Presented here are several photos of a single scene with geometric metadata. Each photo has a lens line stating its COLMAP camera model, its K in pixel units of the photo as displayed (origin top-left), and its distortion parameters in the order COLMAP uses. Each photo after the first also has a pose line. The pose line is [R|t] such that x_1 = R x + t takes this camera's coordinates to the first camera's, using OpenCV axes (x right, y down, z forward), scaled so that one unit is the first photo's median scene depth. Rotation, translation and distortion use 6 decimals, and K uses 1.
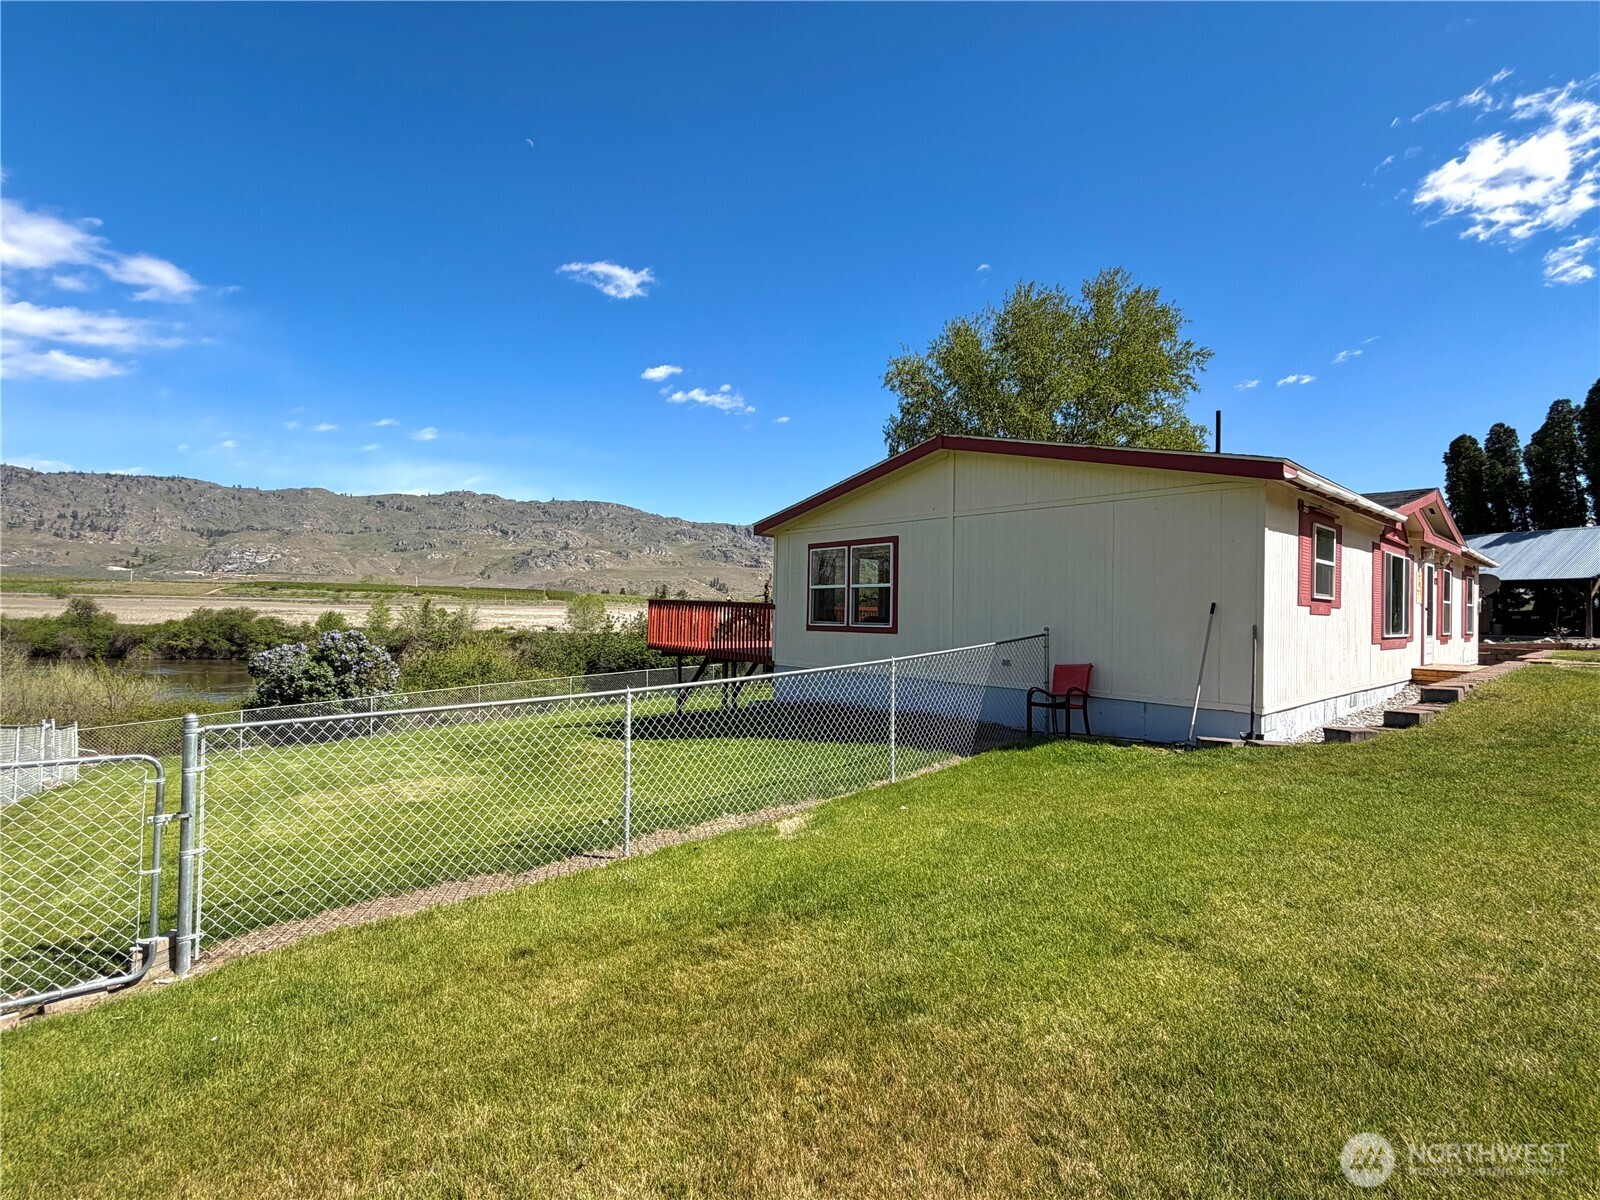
lens RADIAL K [[745.6, 0, 800.0], [0, 745.6, 600.0], [0, 0, 1]] dist [0.002027, -0.000435]
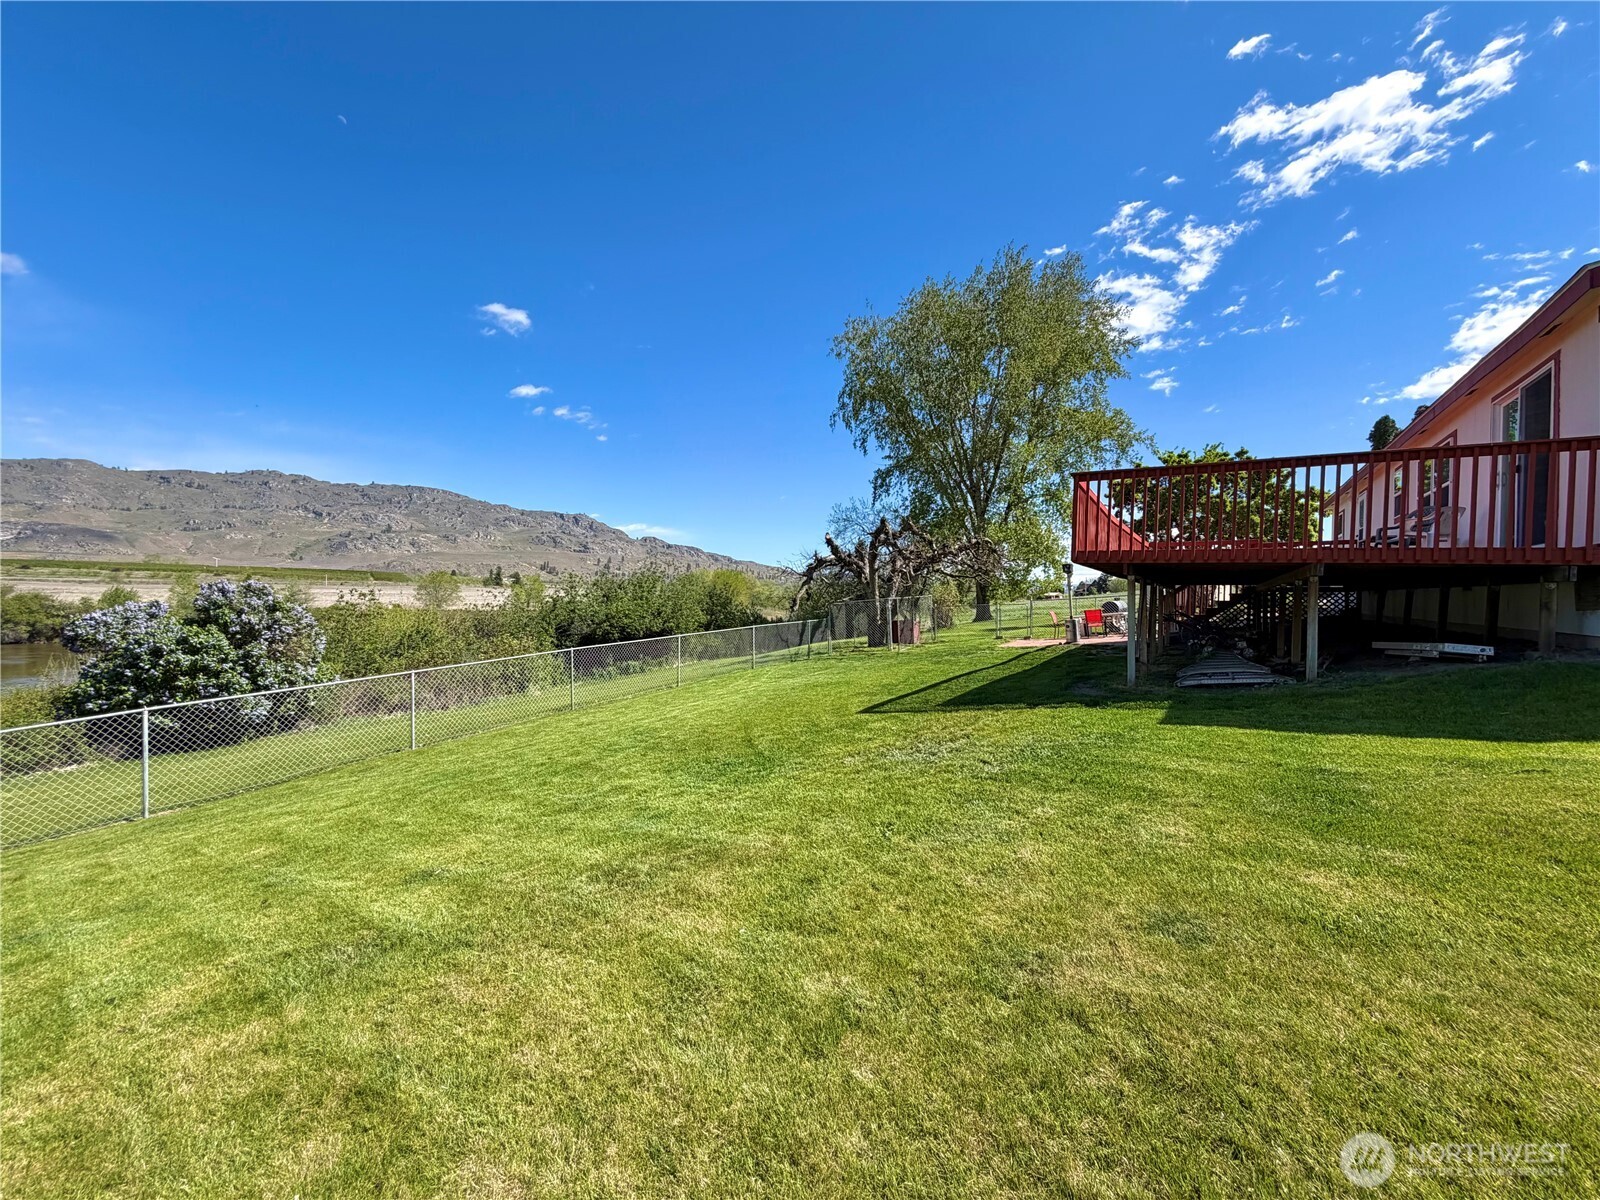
lens RADIAL K [[639.3, 0, 797.8], [0, 639.3, 602.3], [0, 0, 1]] dist [-0.000058, 0.000139]
pose [[0.964650, -0.006292, 0.263460, -0.070694], [-0.001712, 0.999544, 0.030138, 0.010845], [-0.263530, -0.029524, 0.964199, 0.079555]]
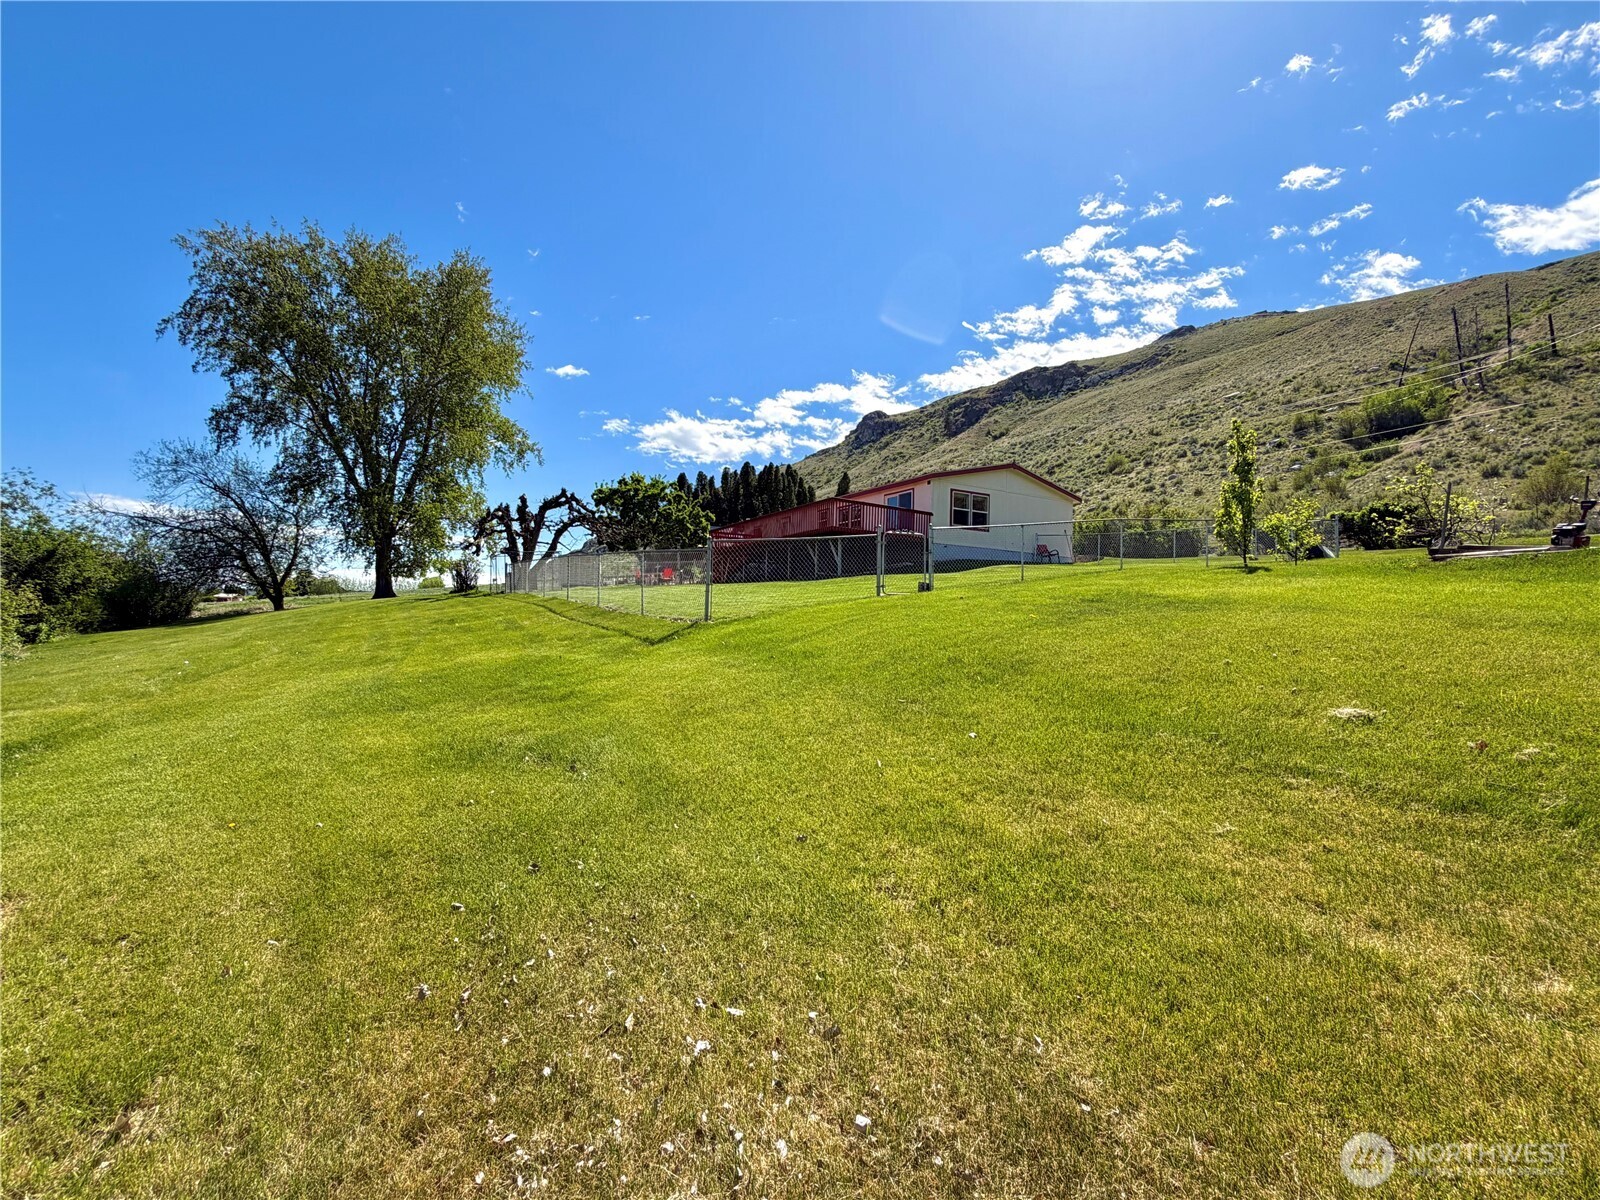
lens RADIAL K [[690.4, 0, 800.0], [0, 690.4, 600.0], [0, 0, 1]] dist [-0.000739, -0.000033]
pose [[0.195509, 0.018938, 0.980519, -0.211602], [-0.037399, 0.999230, -0.011842, 0.030158], [-0.979989, -0.034355, 0.196067, 0.105275]]
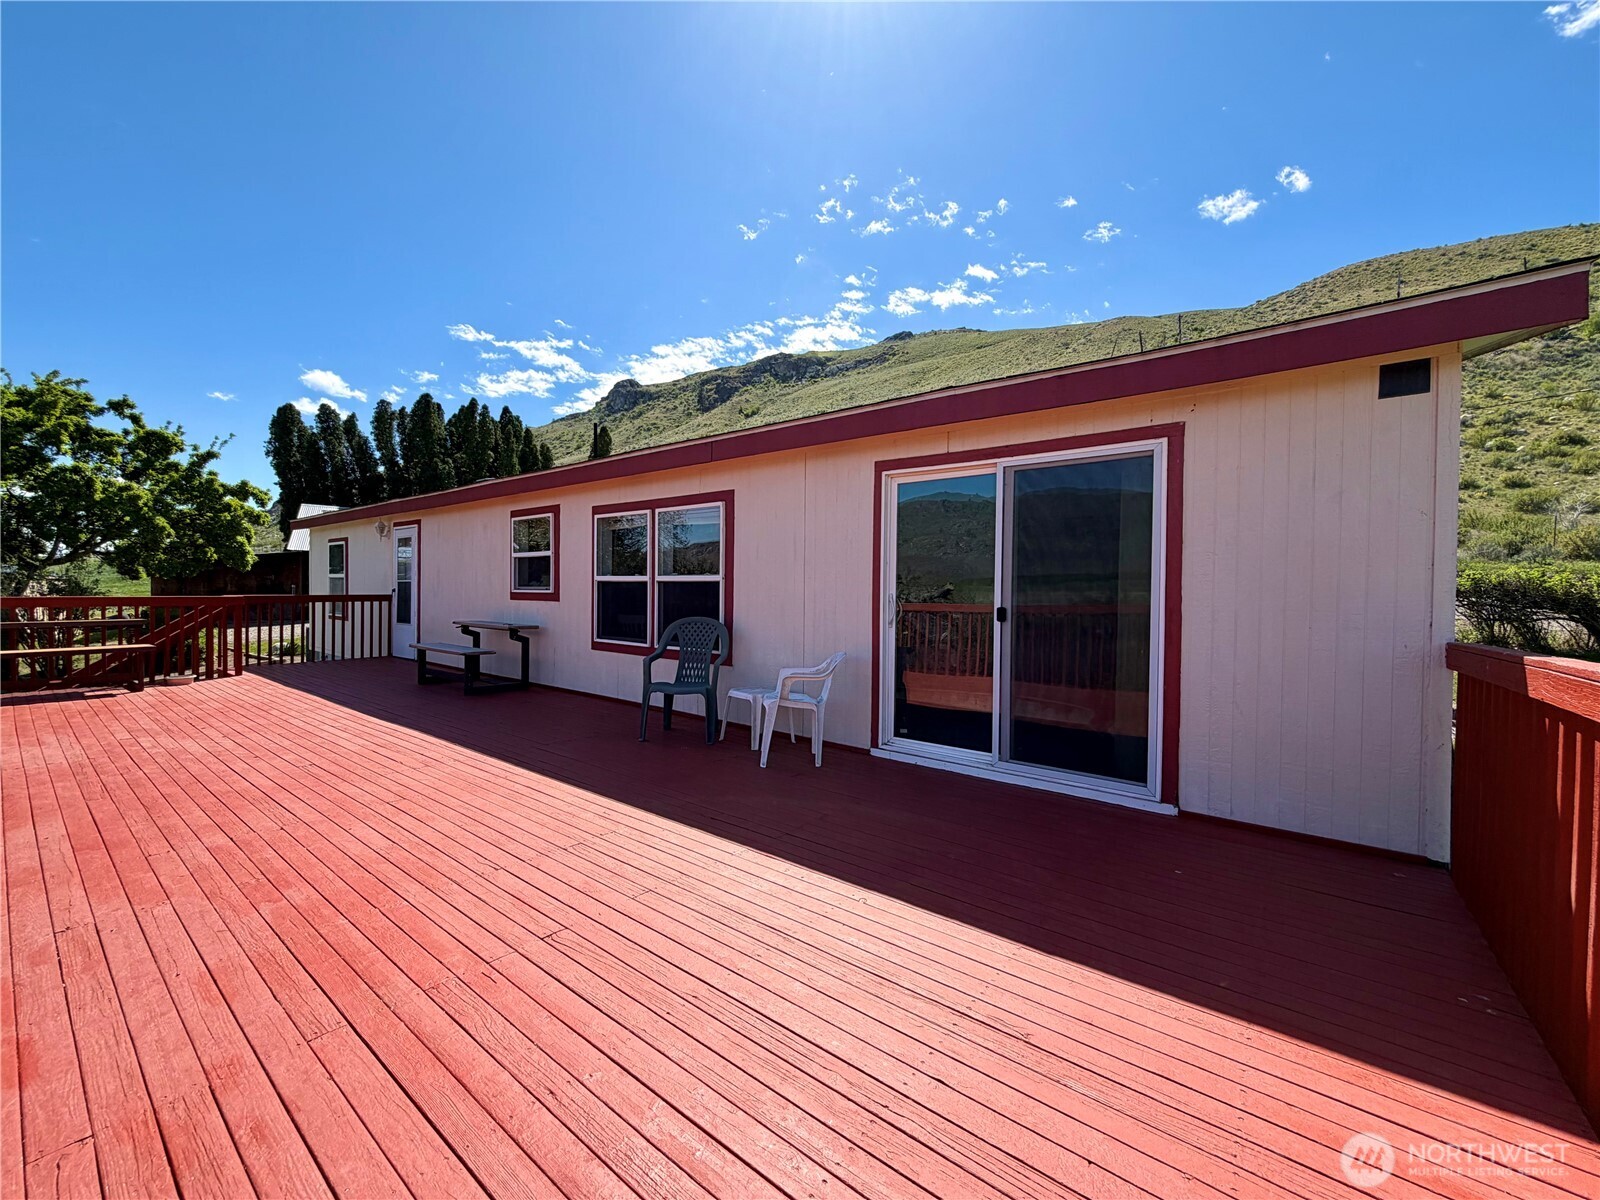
lens RADIAL K [[639.3, 0, 797.8], [0, 639.3, 602.3], [0, 0, 1]] dist [-0.000058, 0.000139]
pose [[-0.169804, -0.036703, 0.984794, -0.020915], [-0.031585, 0.998996, 0.031786, -0.001047], [-0.984972, -0.025708, -0.170792, 0.134831]]
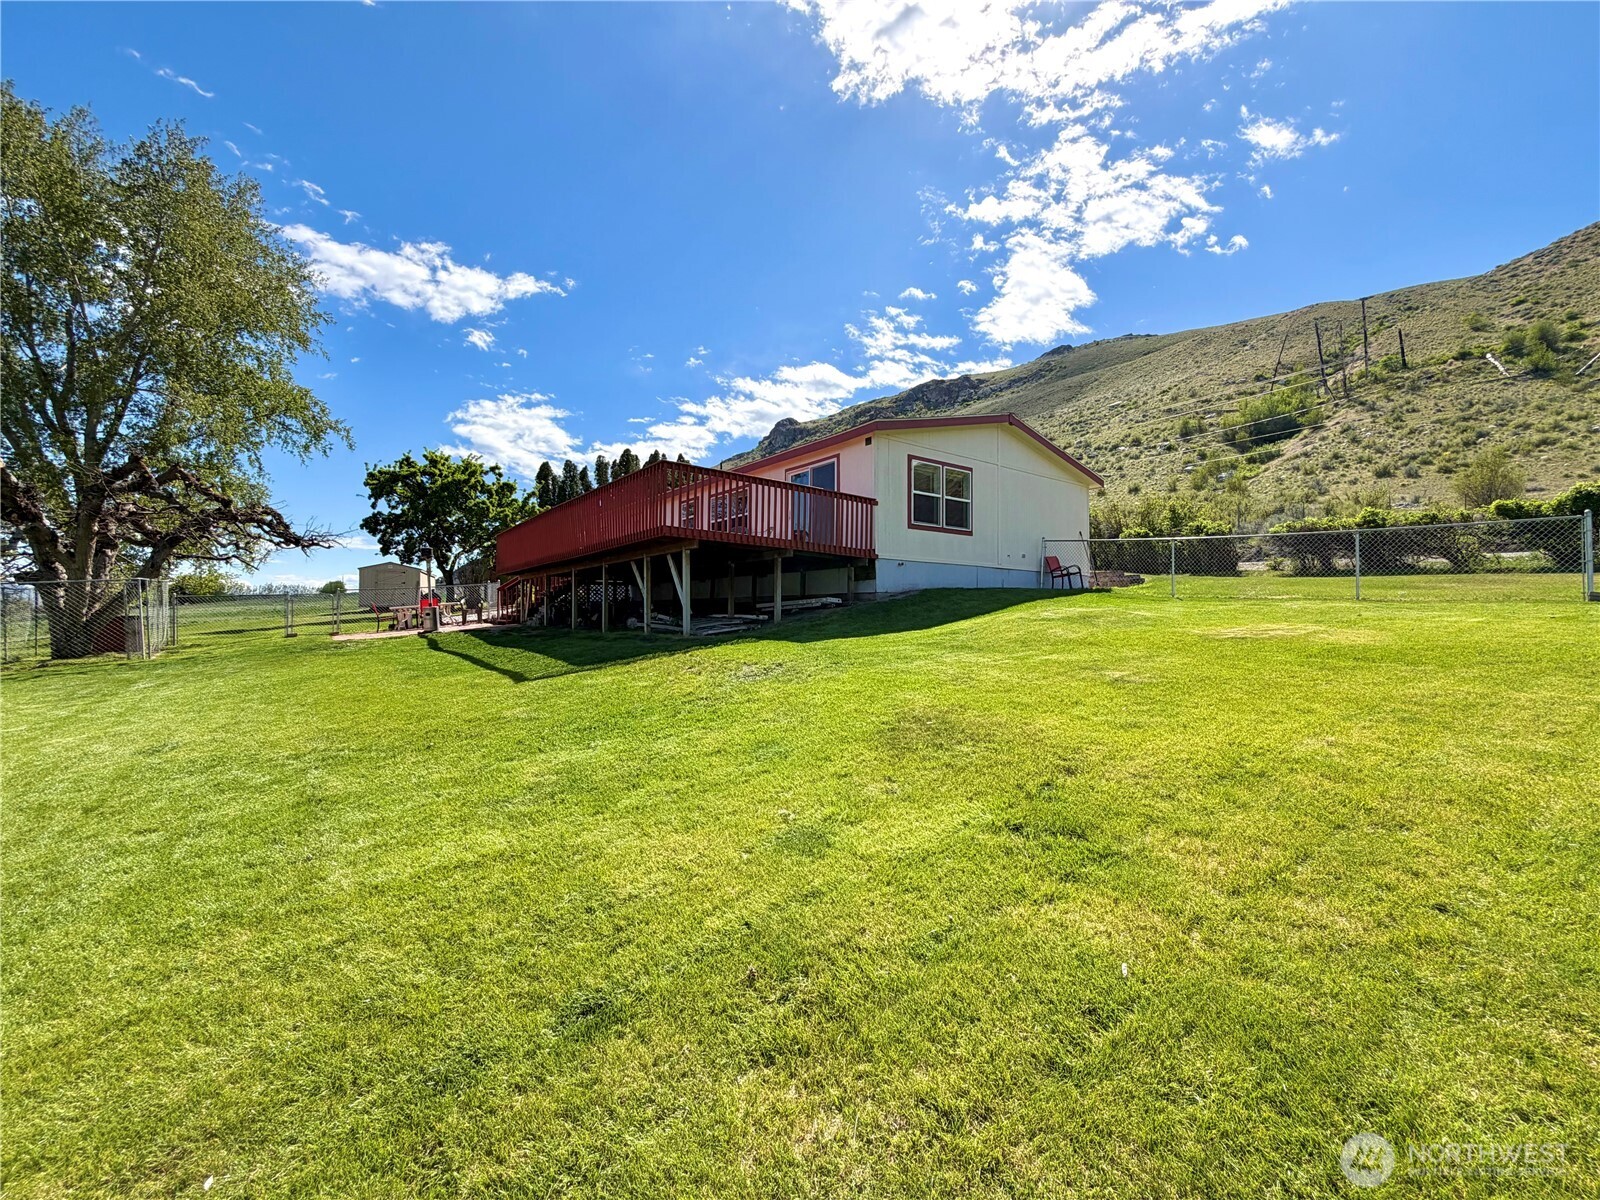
lens RADIAL K [[639.3, 0, 797.8], [0, 639.3, 602.3], [0, 0, 1]] dist [-0.000058, 0.000139]
pose [[0.076620, 0.006486, 0.997039, -0.101925], [-0.019471, 0.999798, -0.005007, 0.016850], [-0.996870, -0.019030, 0.076731, 0.112003]]
